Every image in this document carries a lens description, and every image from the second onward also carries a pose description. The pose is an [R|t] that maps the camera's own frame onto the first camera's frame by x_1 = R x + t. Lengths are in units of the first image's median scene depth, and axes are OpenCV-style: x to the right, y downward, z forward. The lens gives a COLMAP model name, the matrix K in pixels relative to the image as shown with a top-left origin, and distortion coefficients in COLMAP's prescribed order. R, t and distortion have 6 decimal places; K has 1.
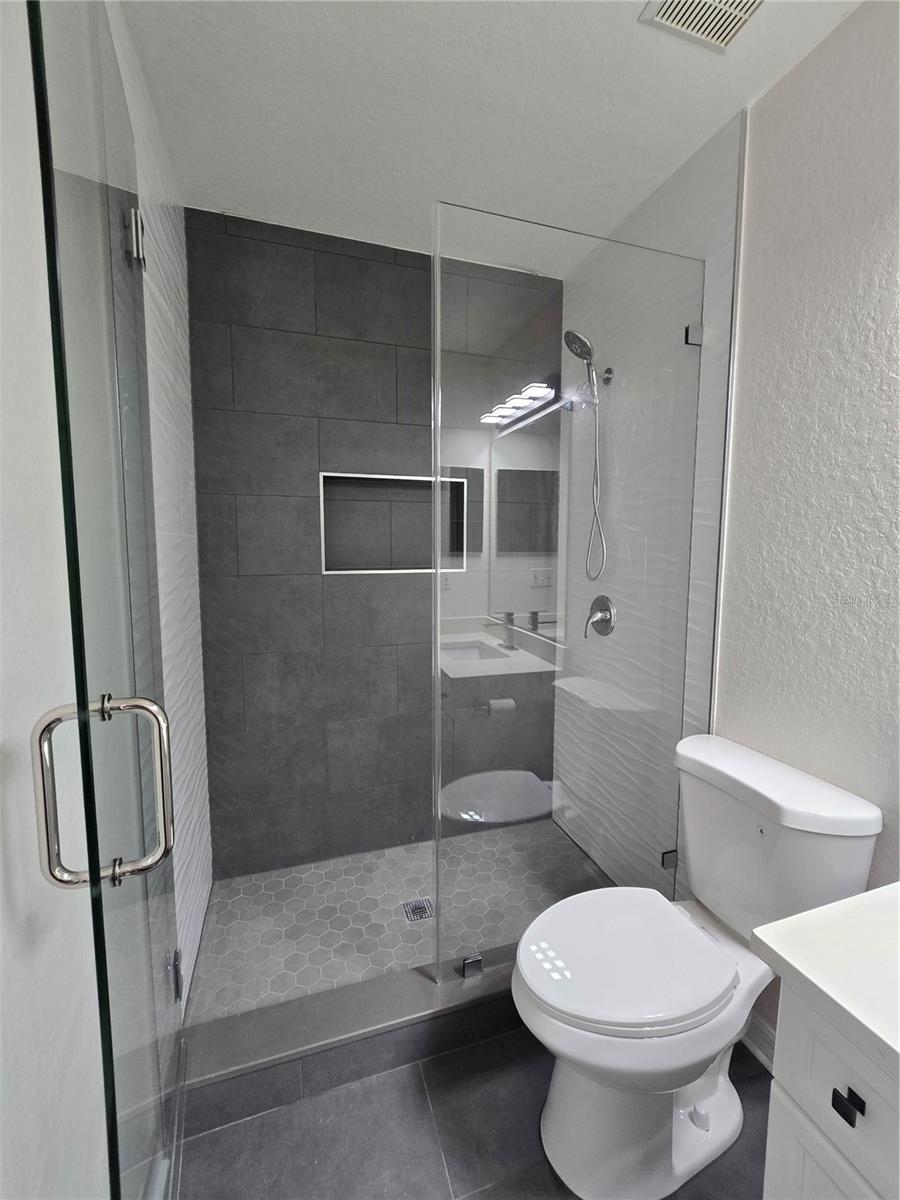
lens RADIAL K [[490.3, 0, 449.7], [0, 490.3, 593.6], [0, 0, 1]] dist [-0.010038, 0.005525]
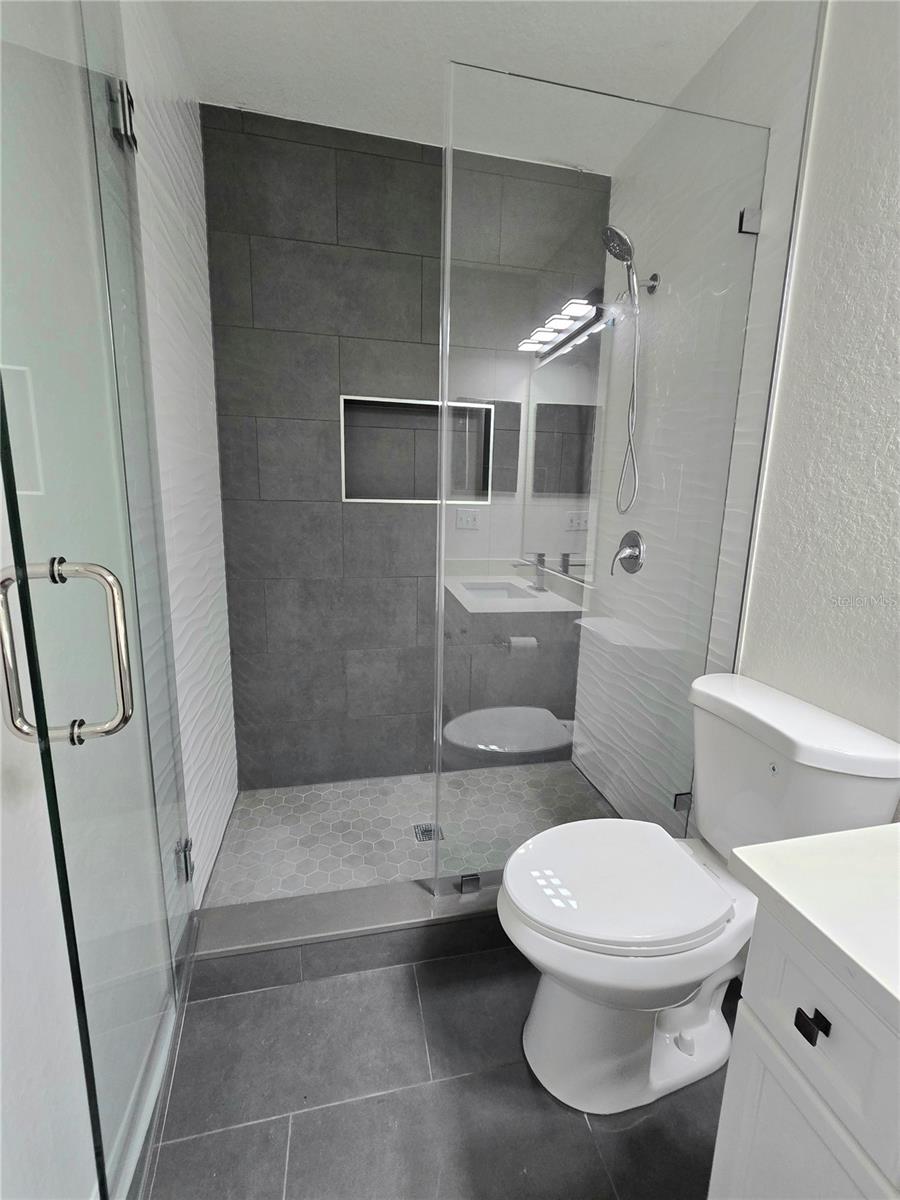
lens RADIAL K [[490.7, 0, 449.2], [0, 490.7, 590.8], [0, 0, 1]] dist [-0.002645, -0.000570]
pose [[0.994683, 0.036845, -0.096167, 0.058114], [-0.028570, 0.995882, 0.086043, 0.049784], [0.098941, -0.082838, 0.991639, 0.023343]]
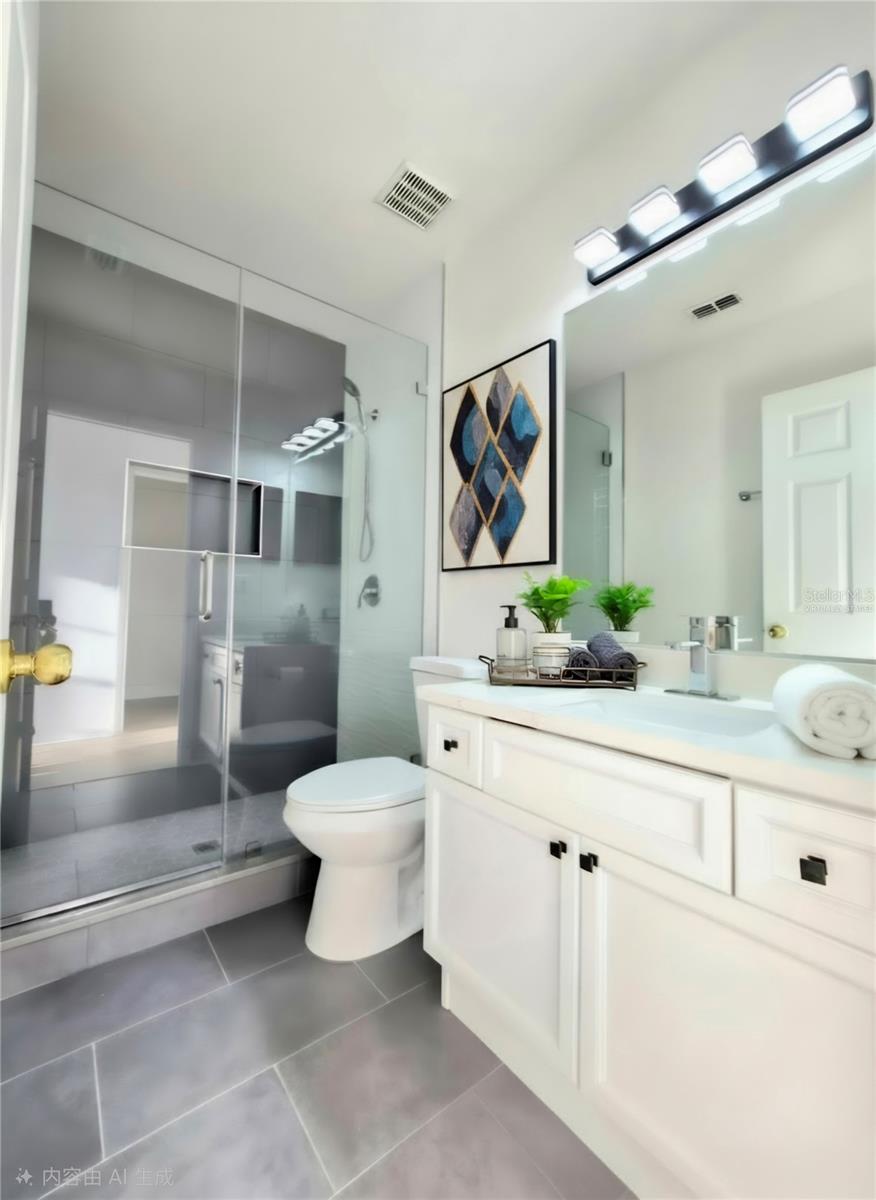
lens RADIAL K [[488.8, 0, 443.3], [0, 488.8, 591.6], [0, 0, 1]] dist [-0.002811, -0.000034]
pose [[0.933235, 0.023592, 0.358491, 0.025518], [0.021020, 0.992547, -0.120038, 0.210551], [-0.358651, 0.119559, 0.925783, -0.266932]]
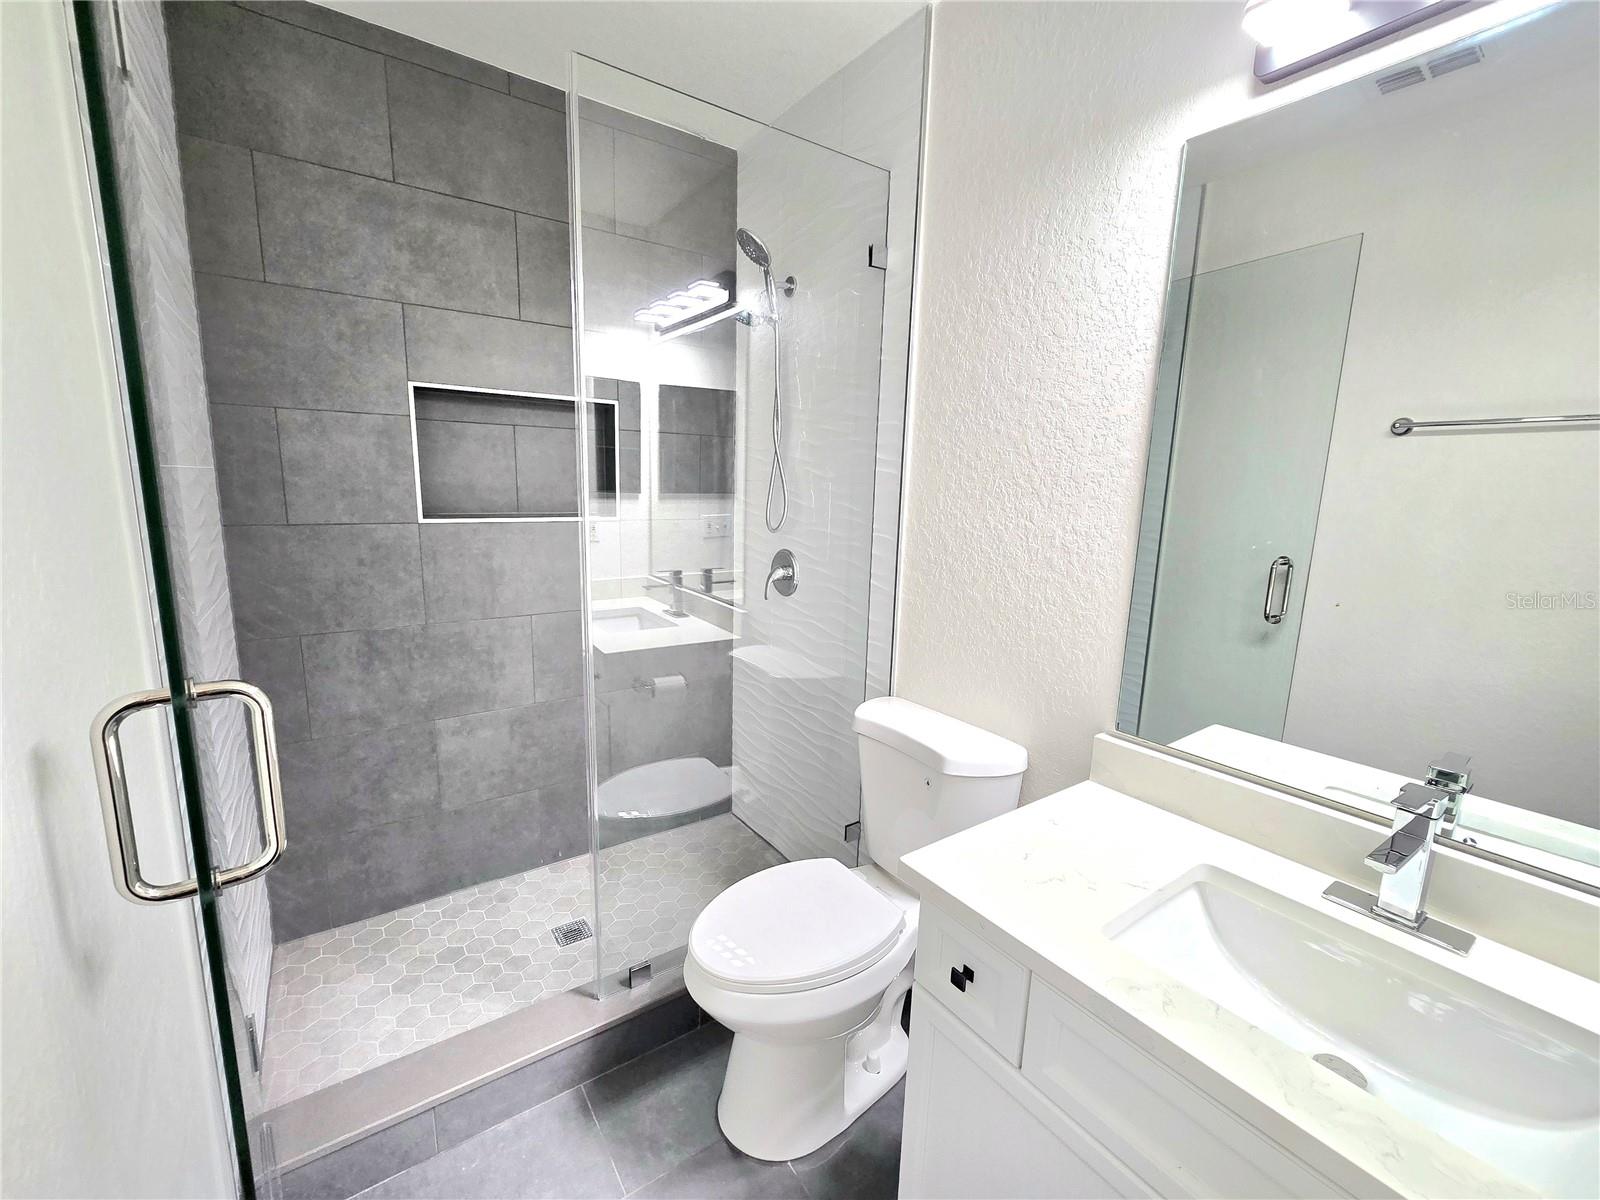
lens RADIAL K [[653.8, 0, 789.8], [0, 653.8, 598.4], [0, 0, 1]] dist [-0.010038, 0.005525]
pose [[0.958708, -0.027537, 0.283055, -0.006545], [0.004001, 0.996509, 0.083394, -0.006040], [-0.284363, -0.078818, 0.955471, -0.107465]]
